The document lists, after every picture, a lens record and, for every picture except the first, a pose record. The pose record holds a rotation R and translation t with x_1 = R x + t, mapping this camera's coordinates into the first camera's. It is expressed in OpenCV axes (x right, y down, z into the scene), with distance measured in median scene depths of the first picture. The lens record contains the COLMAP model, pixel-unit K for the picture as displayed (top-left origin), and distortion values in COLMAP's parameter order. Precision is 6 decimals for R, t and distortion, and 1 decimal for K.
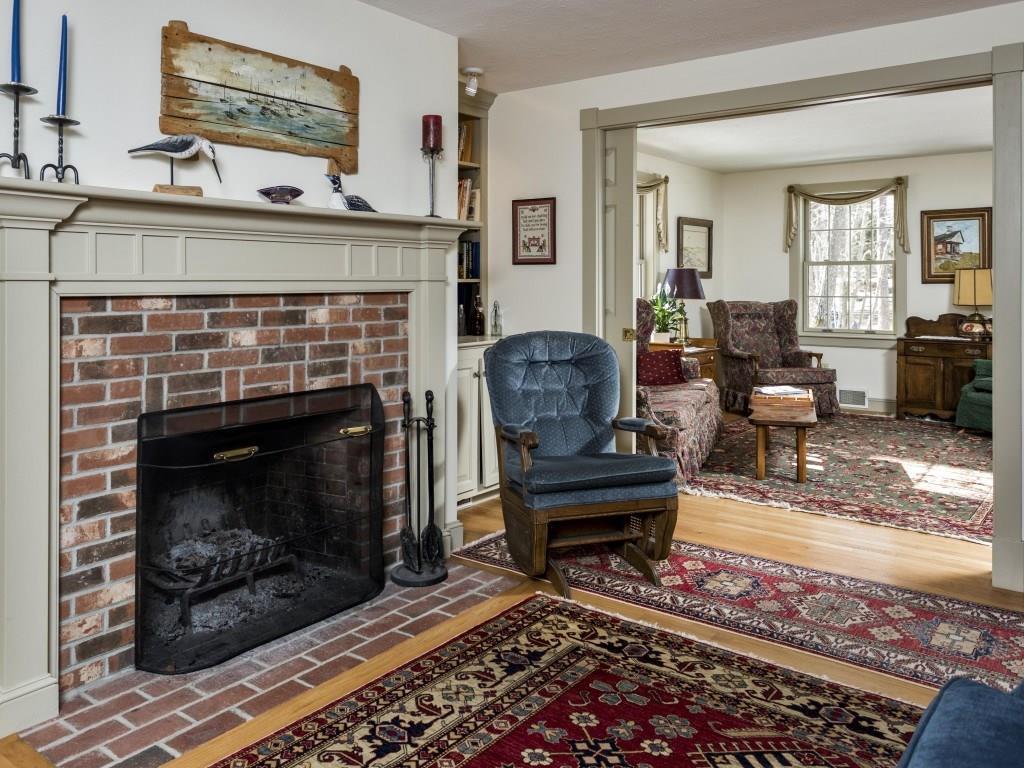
lens RADIAL K [[793.6, 0, 512.0], [0, 793.6, 384.0], [0, 0, 1]] dist [0.003627, 0.001149]
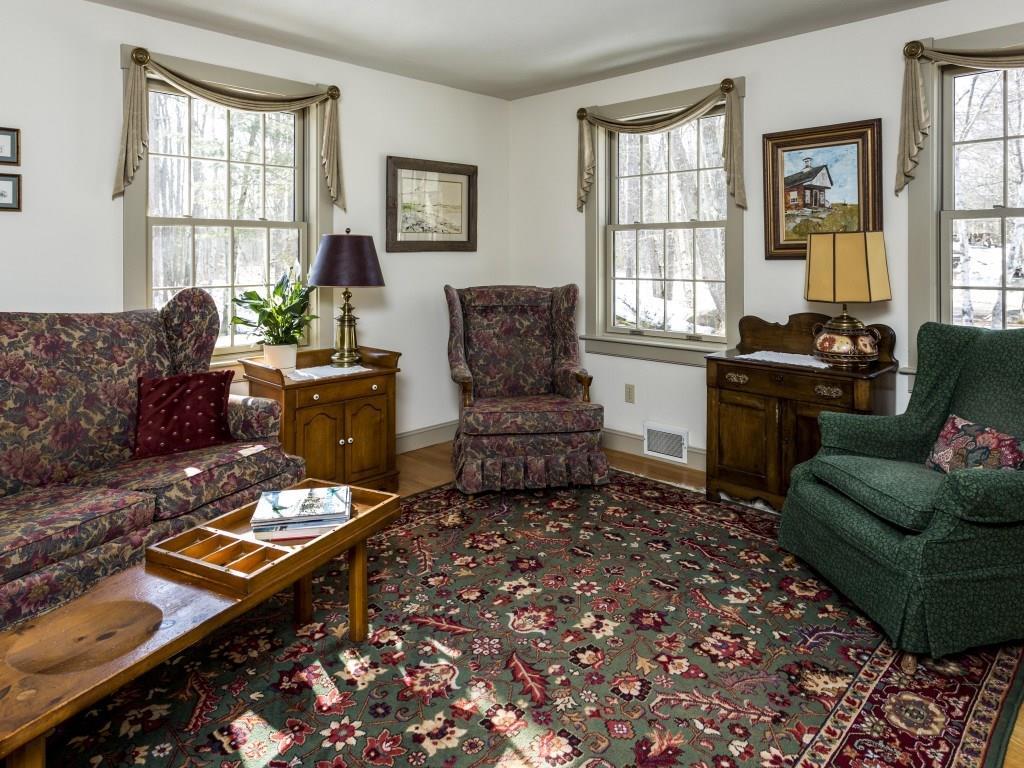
lens RADIAL K [[652.1, 0, 512.5], [0, 652.1, 325.0], [0, 0, 1]] dist [-0.000126, 0.000118]
pose [[0.993394, 0.010127, -0.114302, 0.391596], [-0.012478, 0.999725, -0.019870, -0.067360], [0.114069, 0.021165, 0.993247, 0.512325]]
